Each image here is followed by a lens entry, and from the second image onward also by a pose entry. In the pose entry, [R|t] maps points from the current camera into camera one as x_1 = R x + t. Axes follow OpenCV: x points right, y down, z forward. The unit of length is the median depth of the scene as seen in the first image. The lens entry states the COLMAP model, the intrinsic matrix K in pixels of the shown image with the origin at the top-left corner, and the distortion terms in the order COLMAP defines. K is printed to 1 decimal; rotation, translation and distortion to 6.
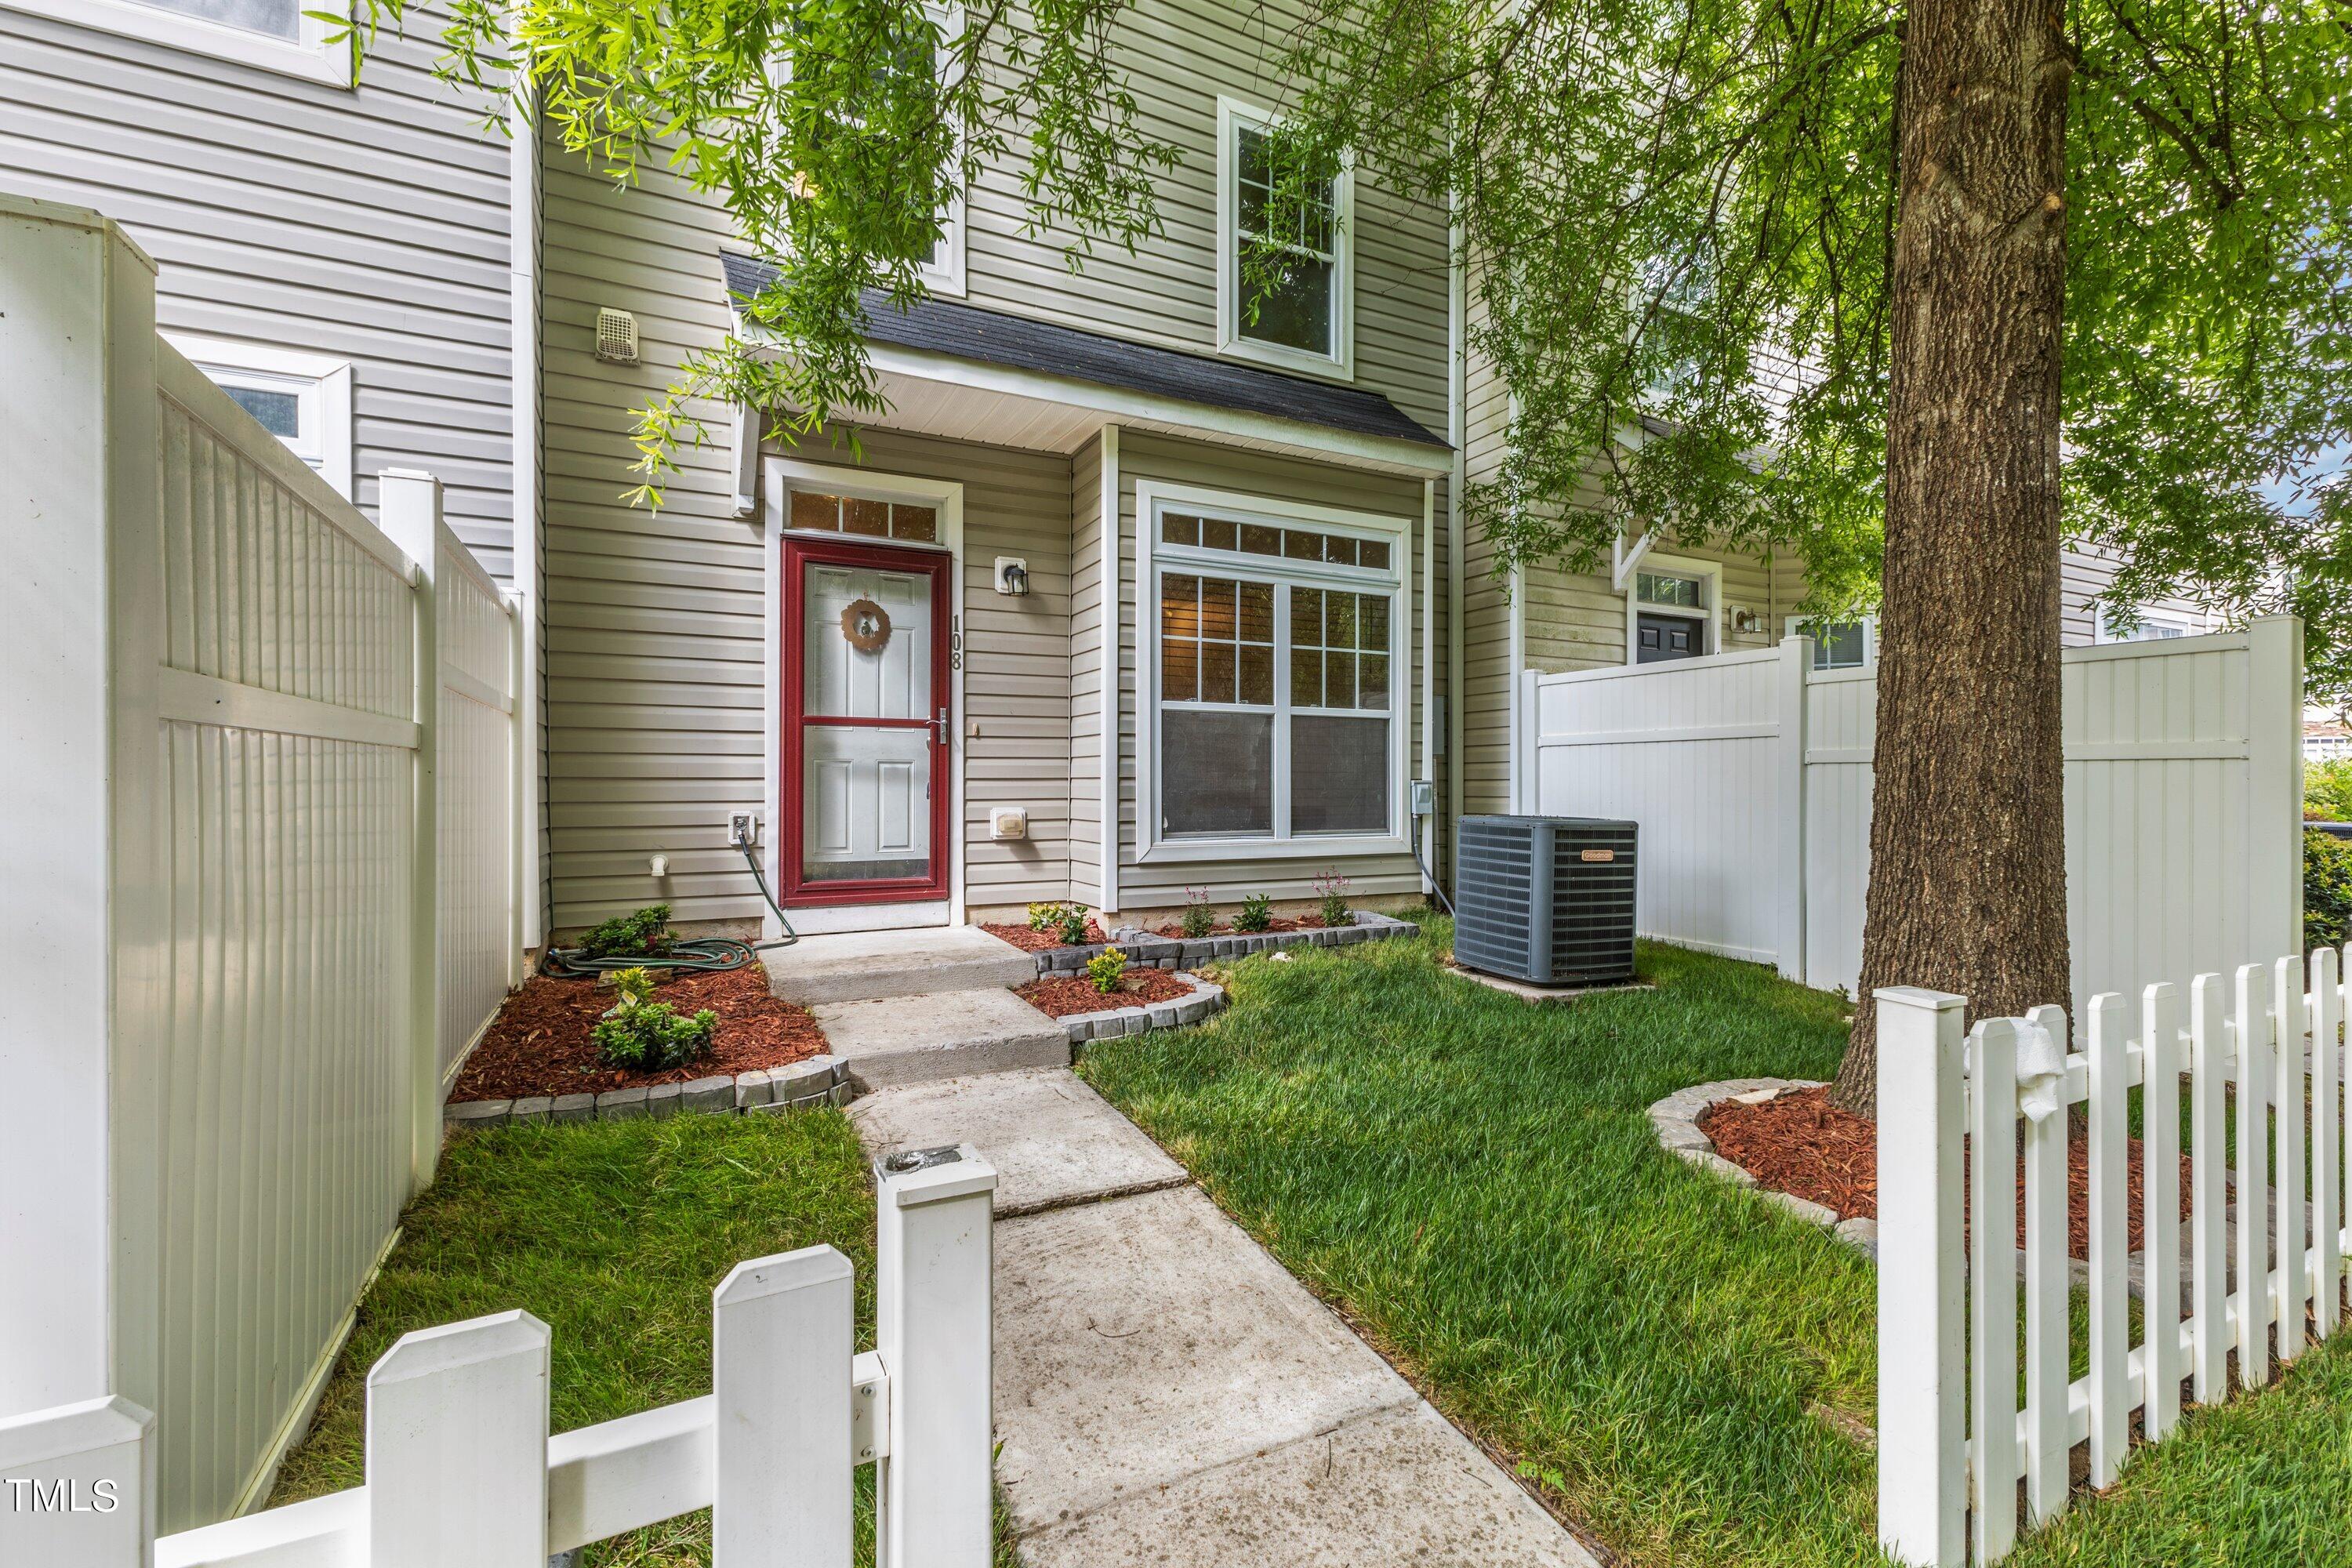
lens RADIAL K [[1011.1, 0, 1181.3], [0, 1011.1, 781.6], [0, 0, 1]] dist [0.009808, -0.000471]
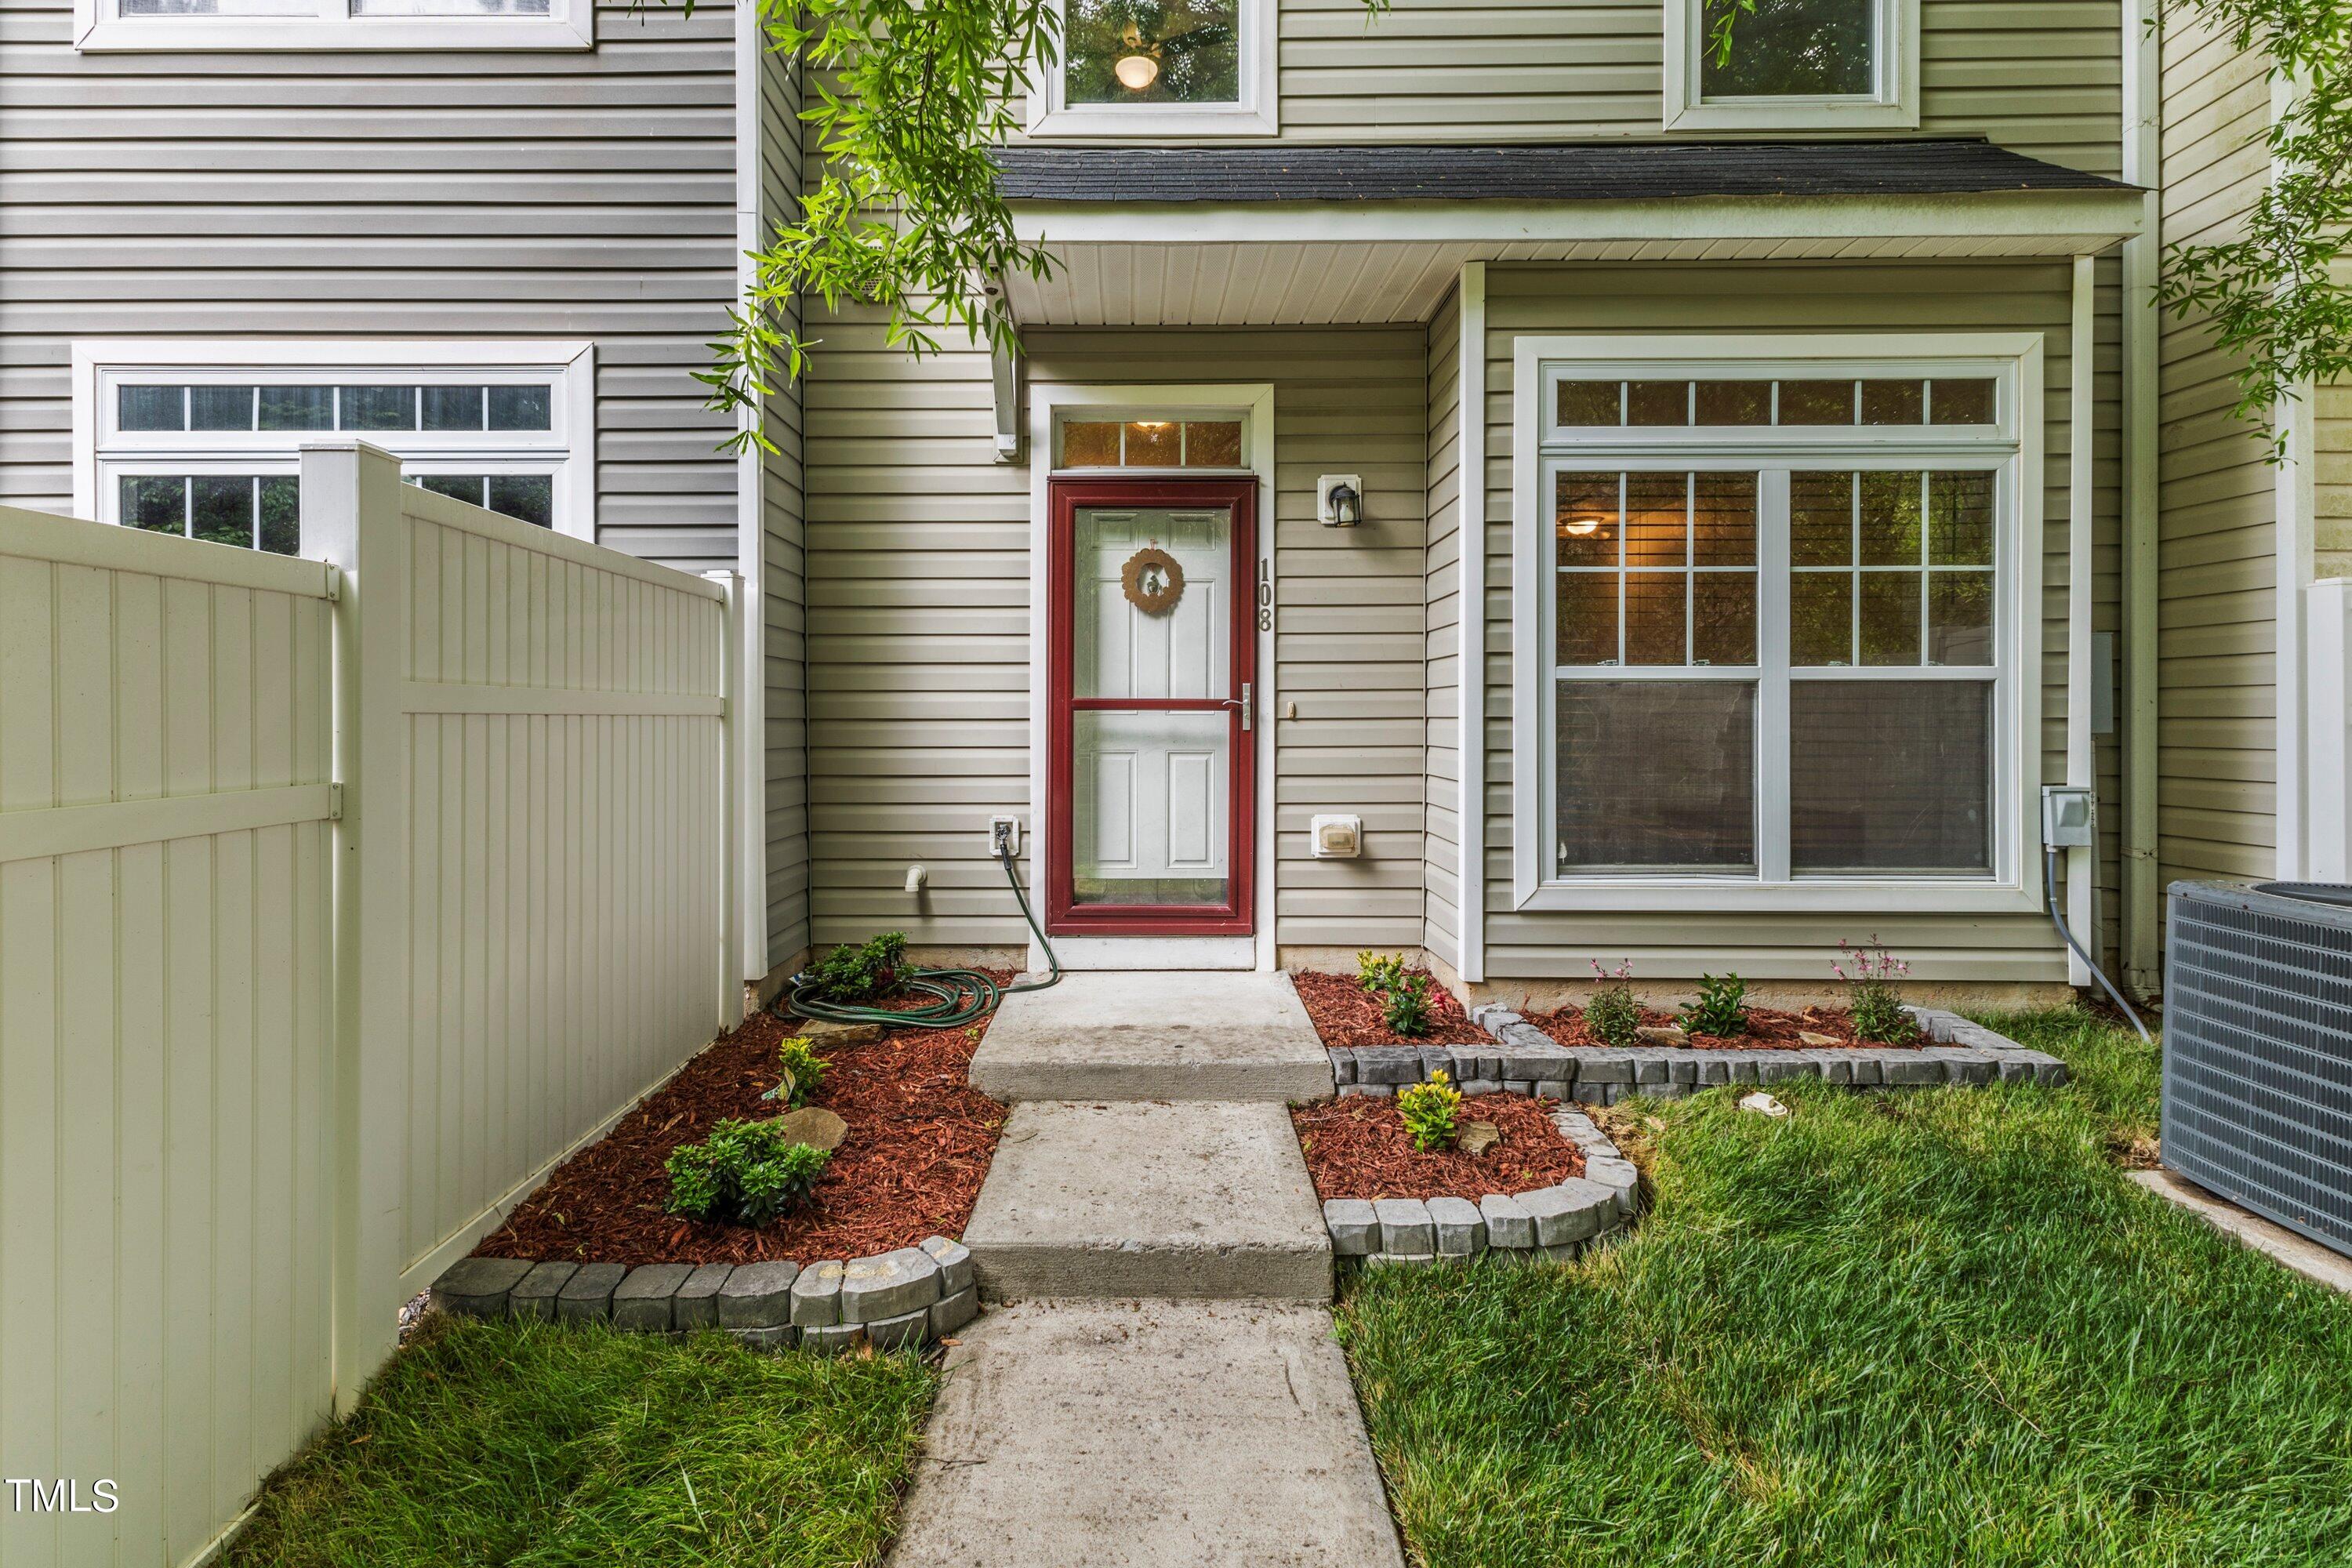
lens RADIAL K [[1033.9, 0, 1139.4], [0, 1033.9, 717.1], [0, 0, 1]] dist [0.016868, -0.006143]
pose [[0.888509, -0.000882, -0.458857, 0.049673], [0.001647, 0.999998, 0.001266, -0.048028], [0.458855, -0.001880, 0.888509, 0.272949]]
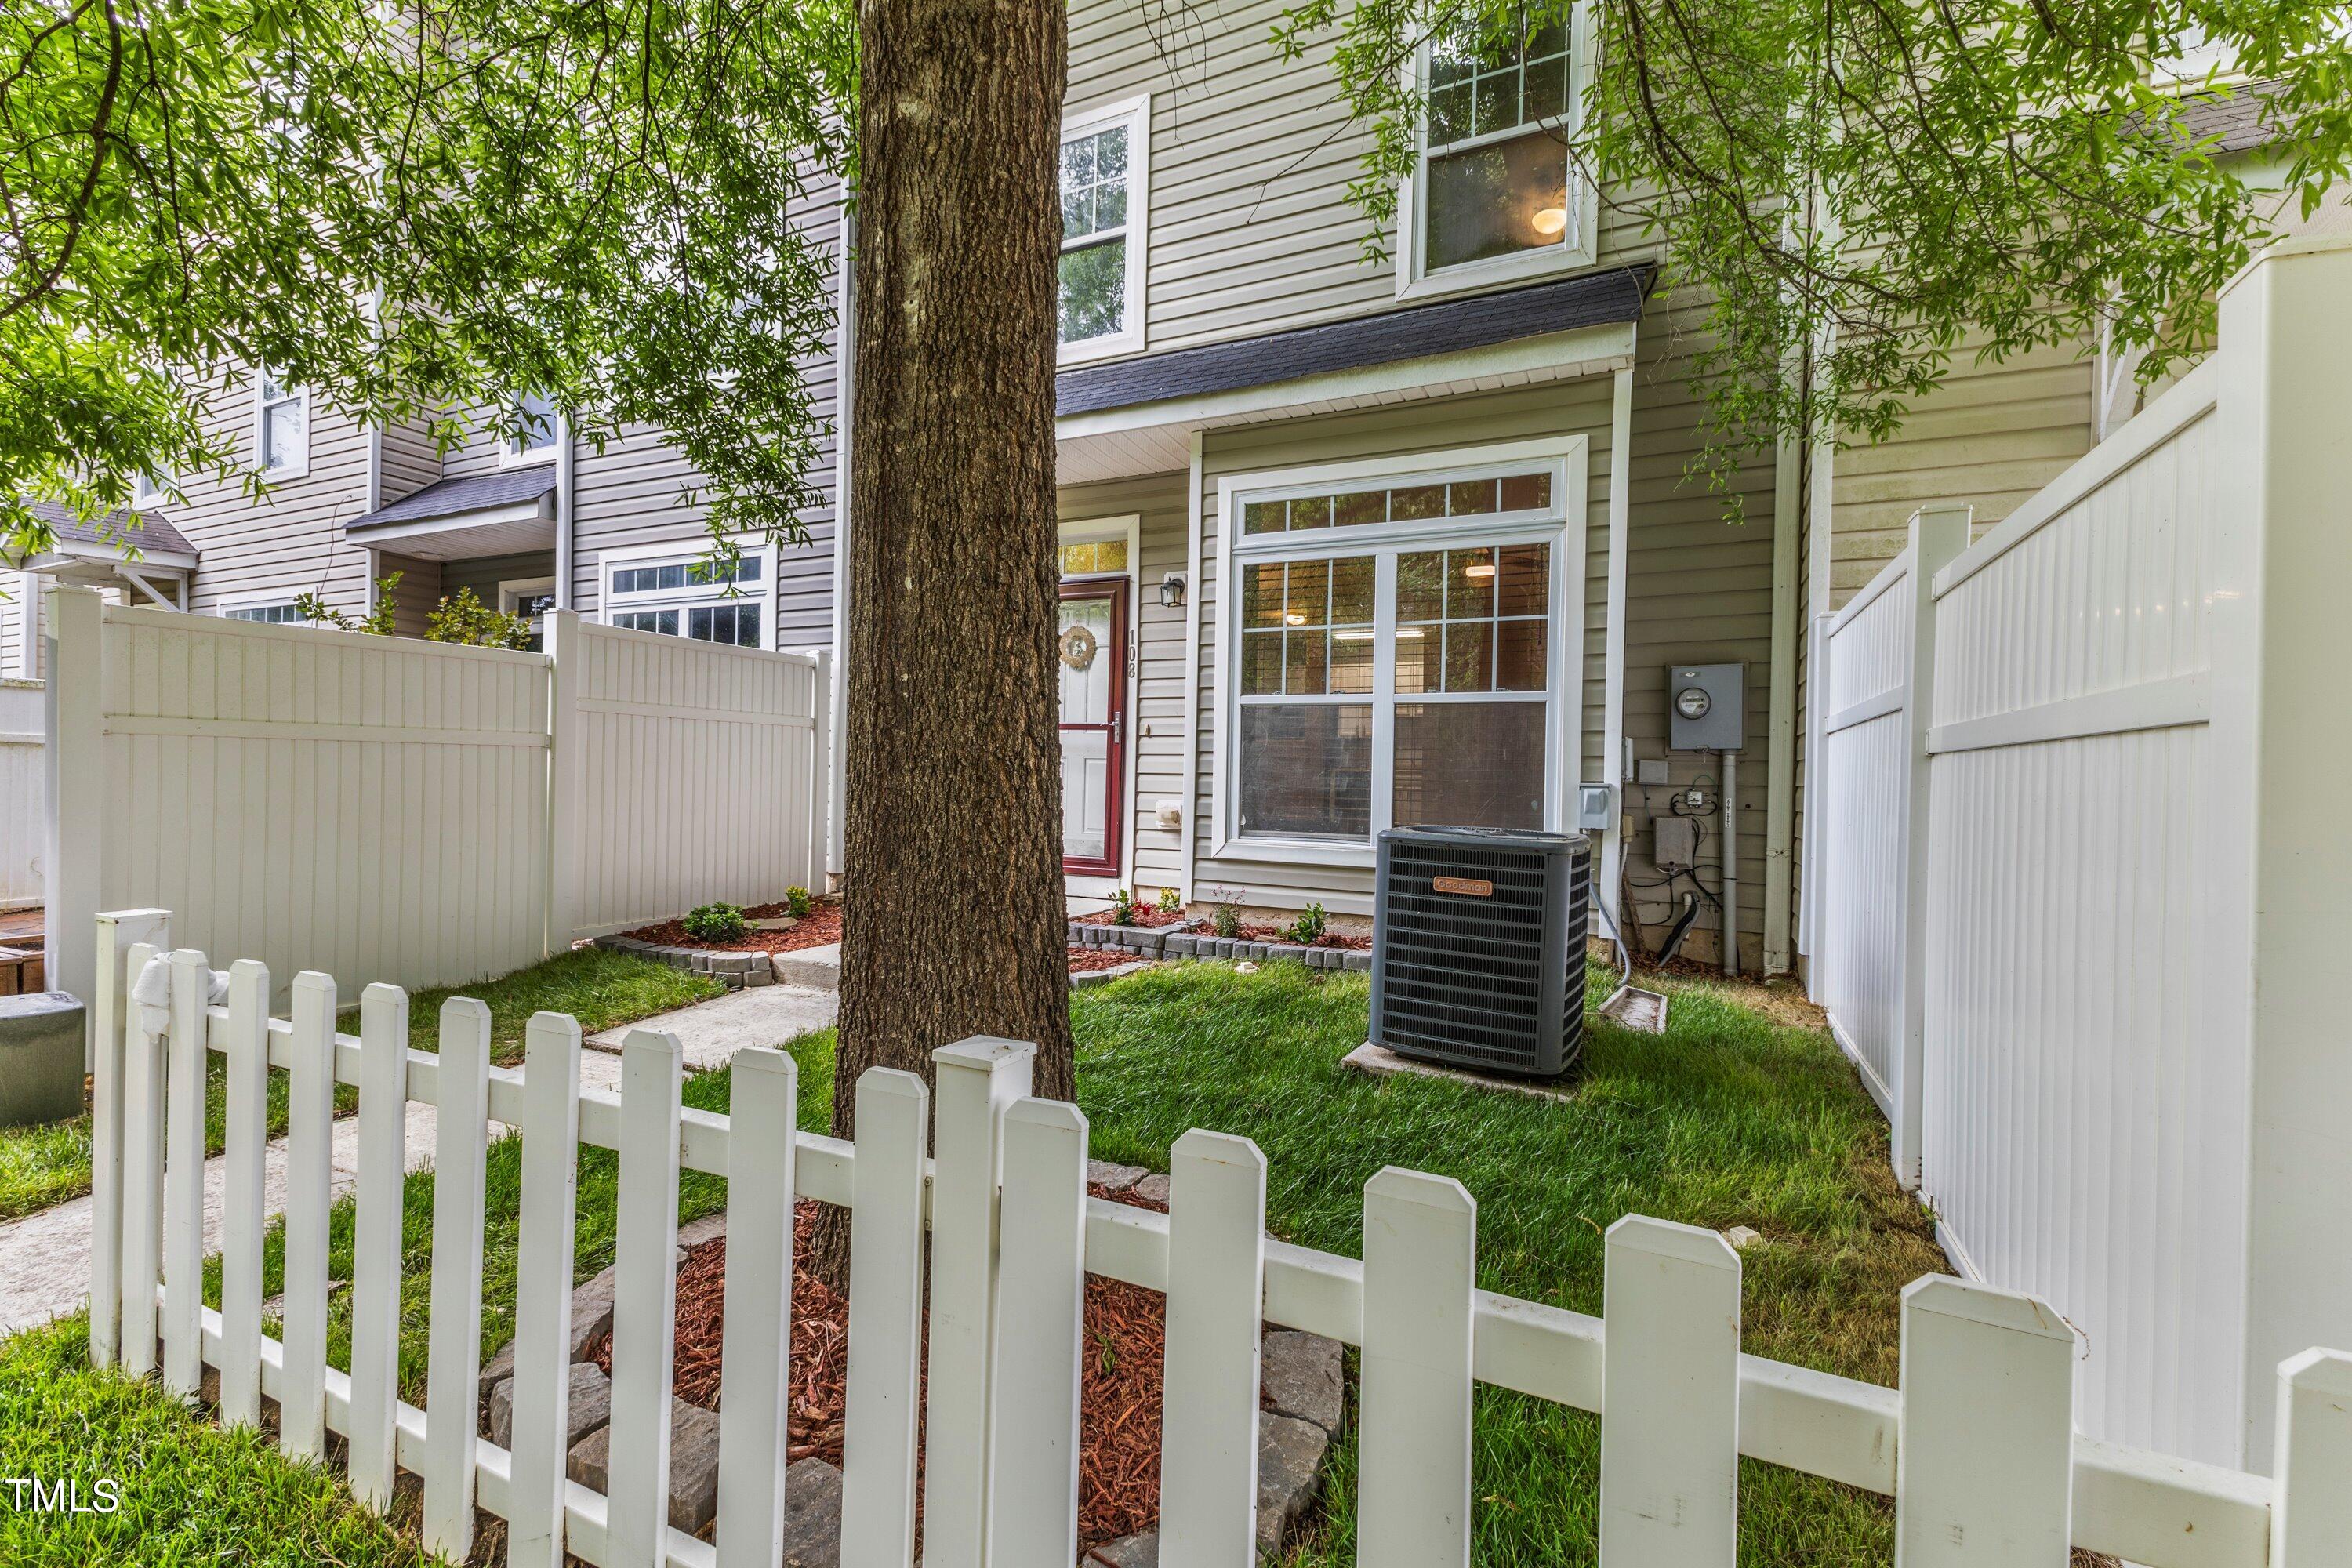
lens RADIAL K [[1011.1, 0, 1181.3], [0, 1011.1, 781.6], [0, 0, 1]] dist [0.009808, -0.000471]
pose [[0.603649, 0.015606, -0.797097, 0.733700], [-0.021656, 0.999760, 0.003174, 0.001714], [0.796956, 0.015346, 0.603842, 0.359982]]
